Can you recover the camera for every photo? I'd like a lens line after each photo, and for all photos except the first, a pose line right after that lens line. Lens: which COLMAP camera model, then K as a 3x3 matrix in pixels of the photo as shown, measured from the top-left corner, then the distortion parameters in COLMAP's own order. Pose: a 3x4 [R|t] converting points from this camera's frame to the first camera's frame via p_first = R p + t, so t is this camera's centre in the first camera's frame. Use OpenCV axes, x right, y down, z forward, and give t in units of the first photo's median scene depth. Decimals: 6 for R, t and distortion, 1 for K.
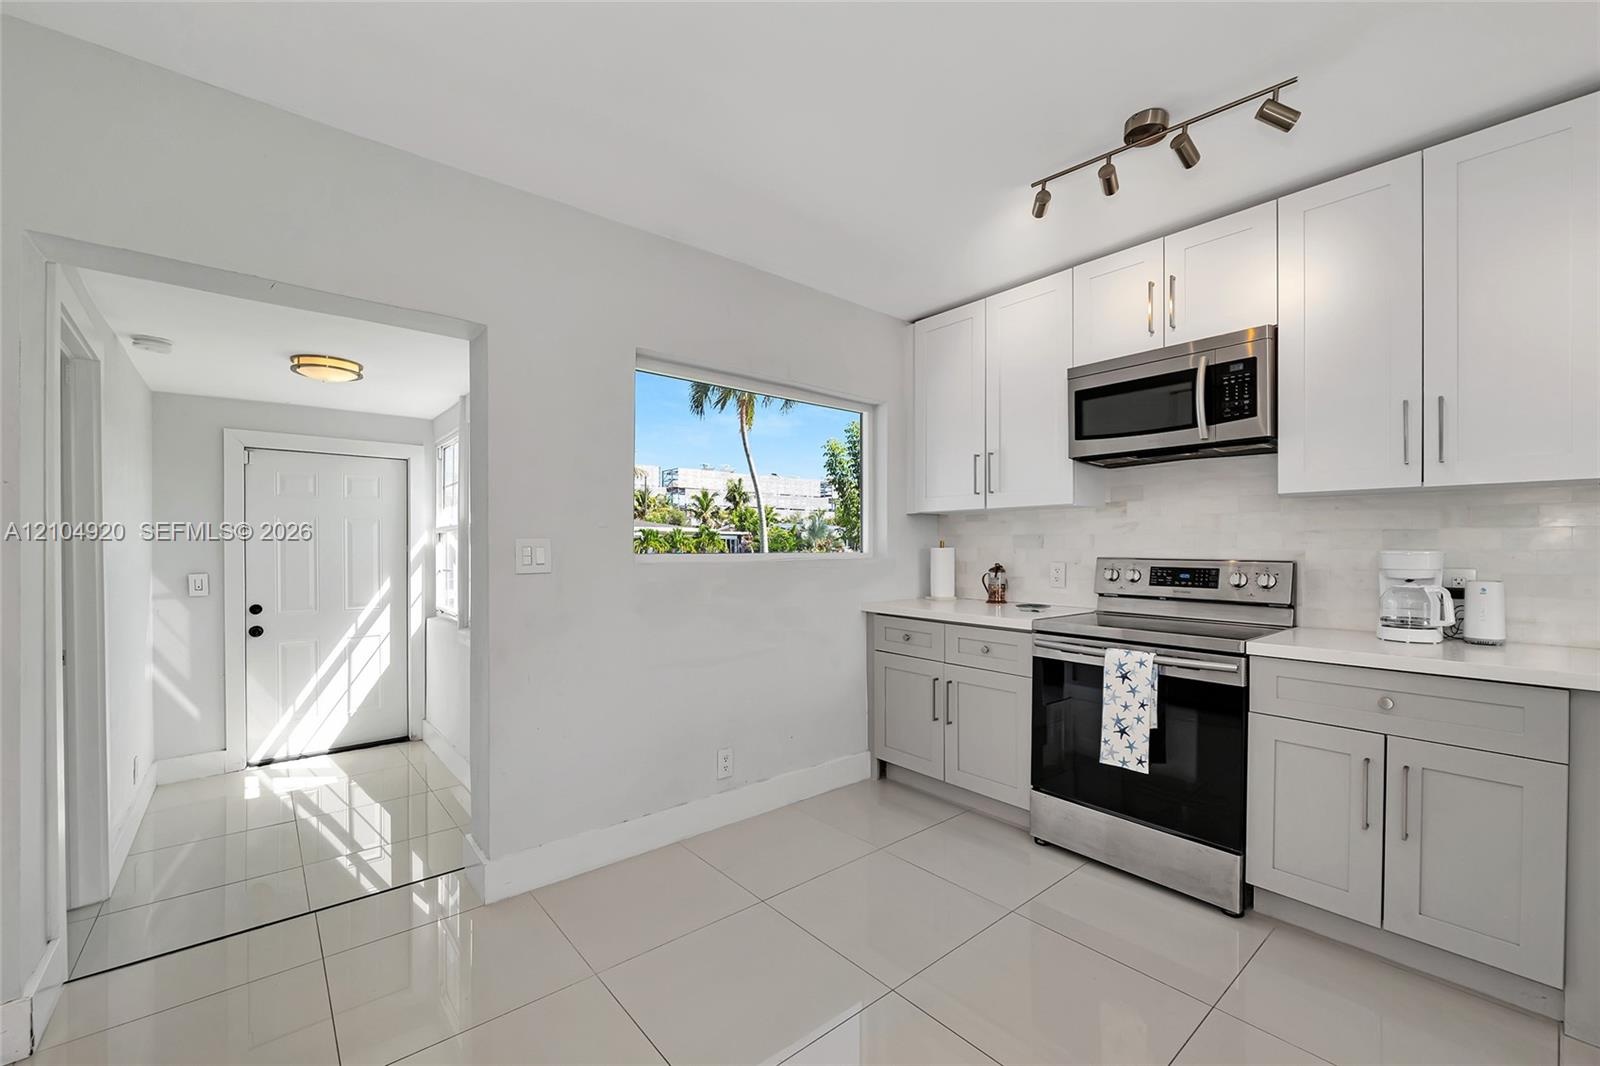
lens RADIAL K [[649.8, 0, 799.8], [0, 649.8, 557.0], [0, 0, 1]] dist [-0.000253, -0.000190]
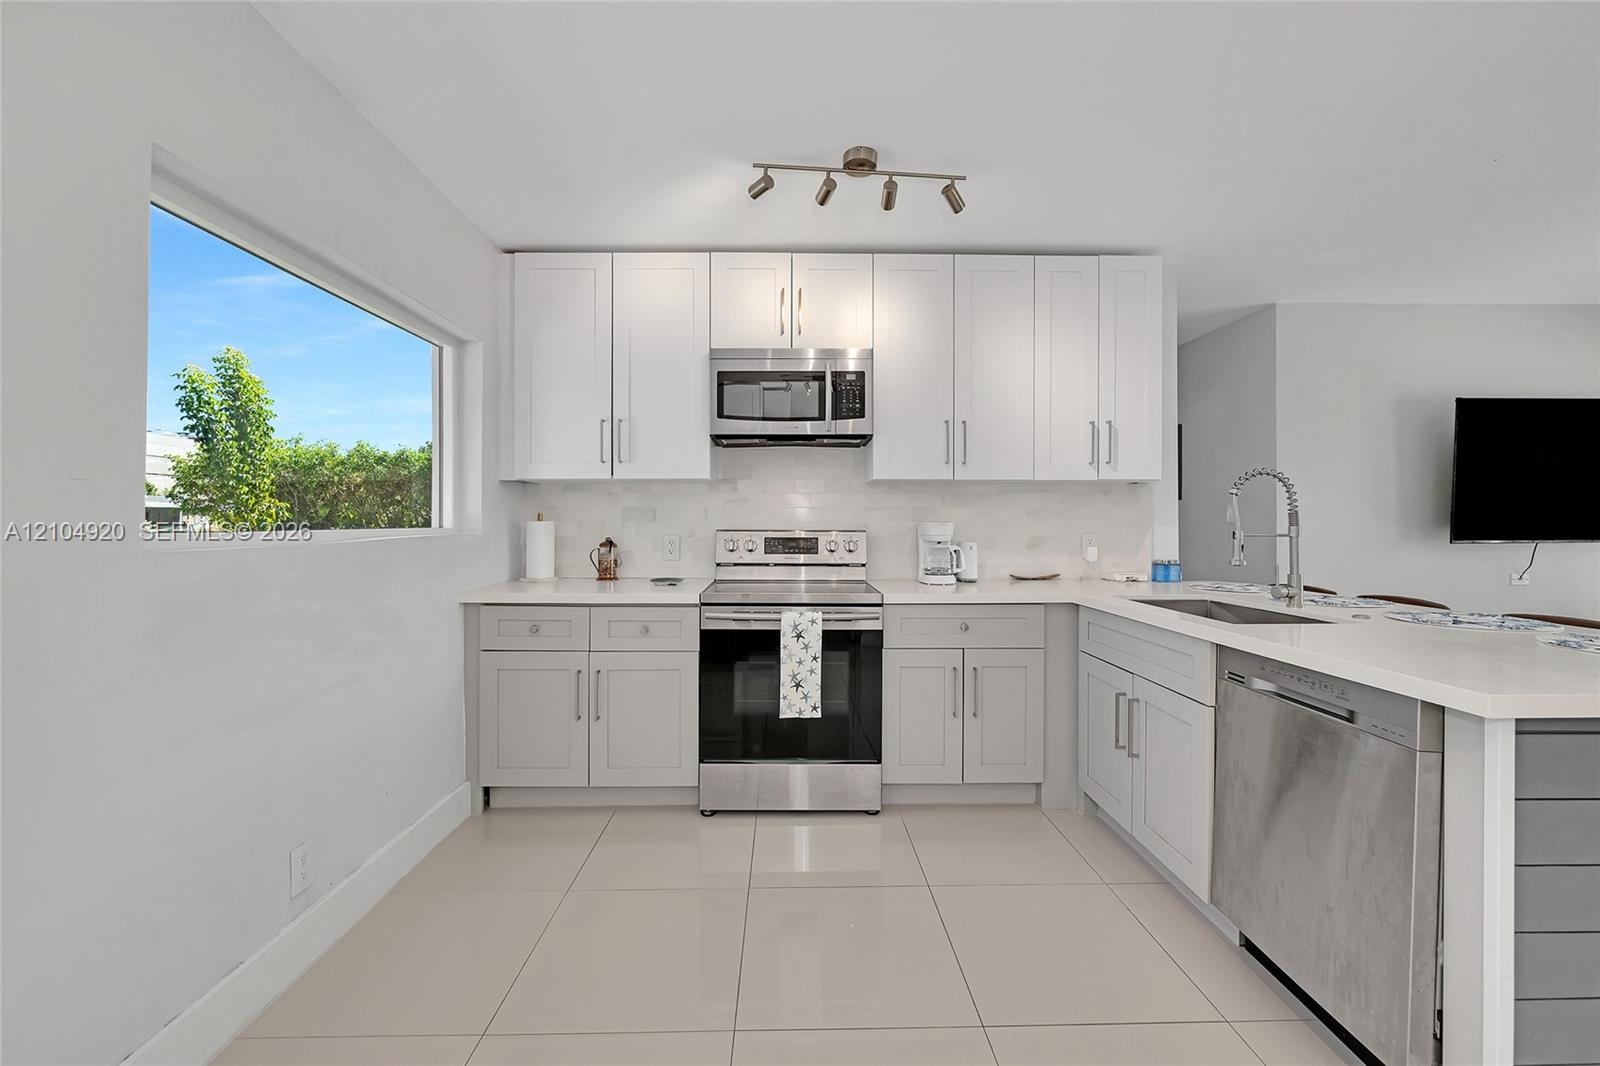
lens RADIAL K [[641.2, 0, 797.0], [0, 641.2, 524.0], [0, 0, 1]] dist [-0.001237, -0.000090]
pose [[0.634951, -0.004620, 0.772539, -0.308476], [0.013002, 0.999904, -0.004707, -0.002715], [-0.772443, 0.013033, 0.634950, 0.259807]]
